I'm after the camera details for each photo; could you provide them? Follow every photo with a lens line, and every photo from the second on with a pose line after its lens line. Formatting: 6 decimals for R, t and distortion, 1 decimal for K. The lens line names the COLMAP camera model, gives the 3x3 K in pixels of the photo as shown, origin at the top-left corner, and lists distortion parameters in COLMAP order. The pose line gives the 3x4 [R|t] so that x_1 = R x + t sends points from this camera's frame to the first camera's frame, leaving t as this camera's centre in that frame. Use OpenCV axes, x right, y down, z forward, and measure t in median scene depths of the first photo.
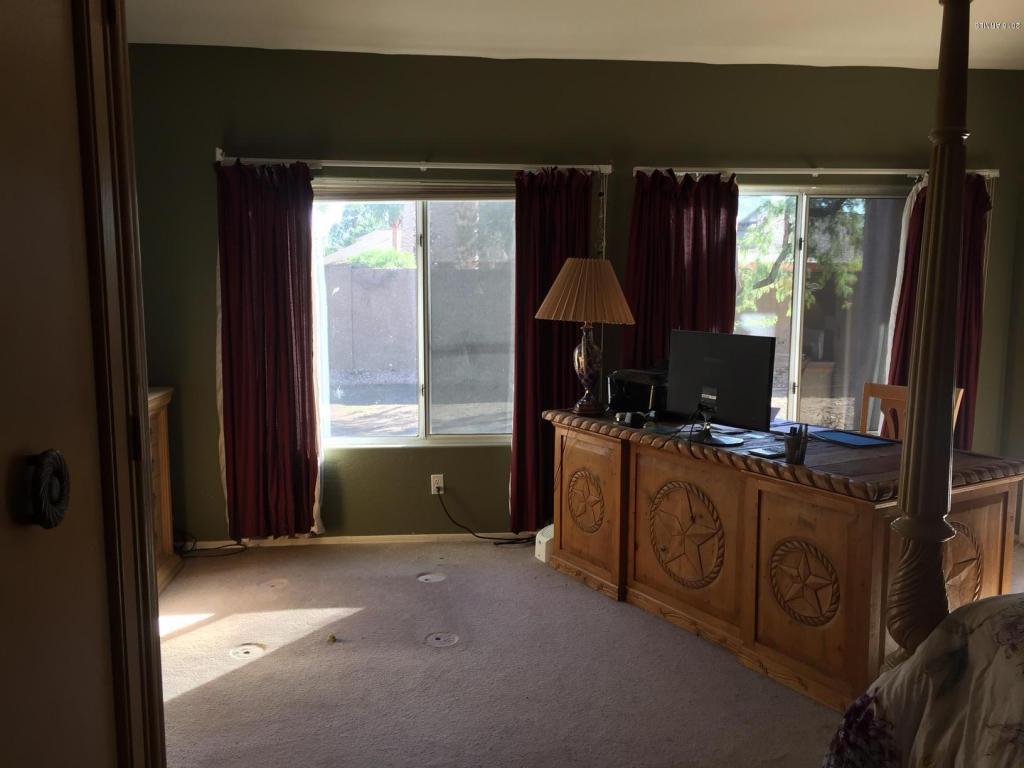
lens RADIAL K [[868.4, 0, 512.0], [0, 868.4, 384.0], [0, 0, 1]] dist [0.076214, -0.107565]
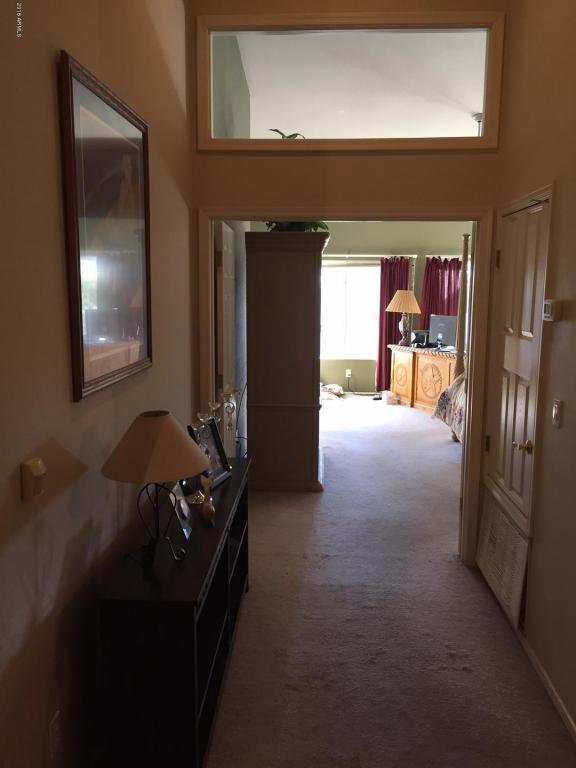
lens RADIAL K [[651.3, 0, 288.0], [0, 651.3, 384.0], [0, 0, 1]] dist [0.076214, -0.107565]
pose [[0.987106, 0.027896, -0.157615, 0.055687], [-0.024082, 0.999370, 0.026058, 0.116351], [0.158243, -0.021927, 0.987157, -1.182672]]
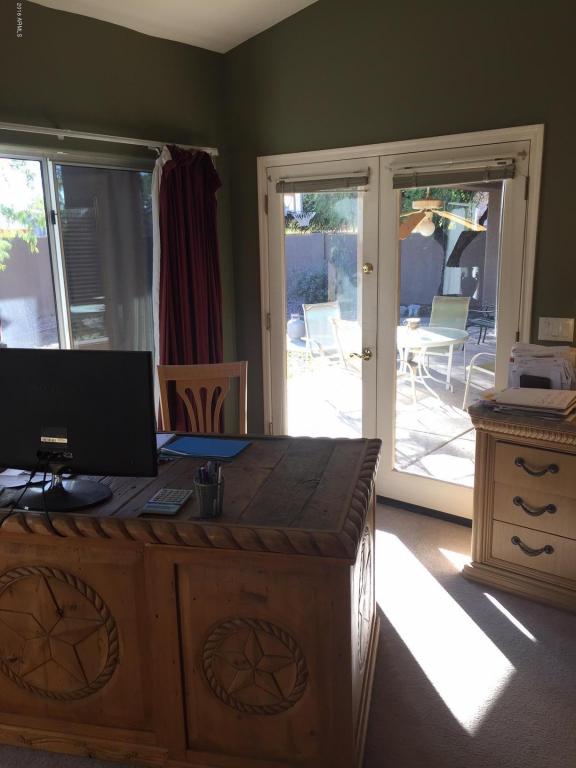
lens RADIAL K [[651.3, 0, 288.0], [0, 651.3, 384.0], [0, 0, 1]] dist [0.076214, -0.107565]
pose [[0.687830, -0.176609, 0.704059, -0.008721], [0.109259, 0.984089, 0.140112, -0.071958], [-0.717602, -0.019448, 0.696182, 0.426477]]
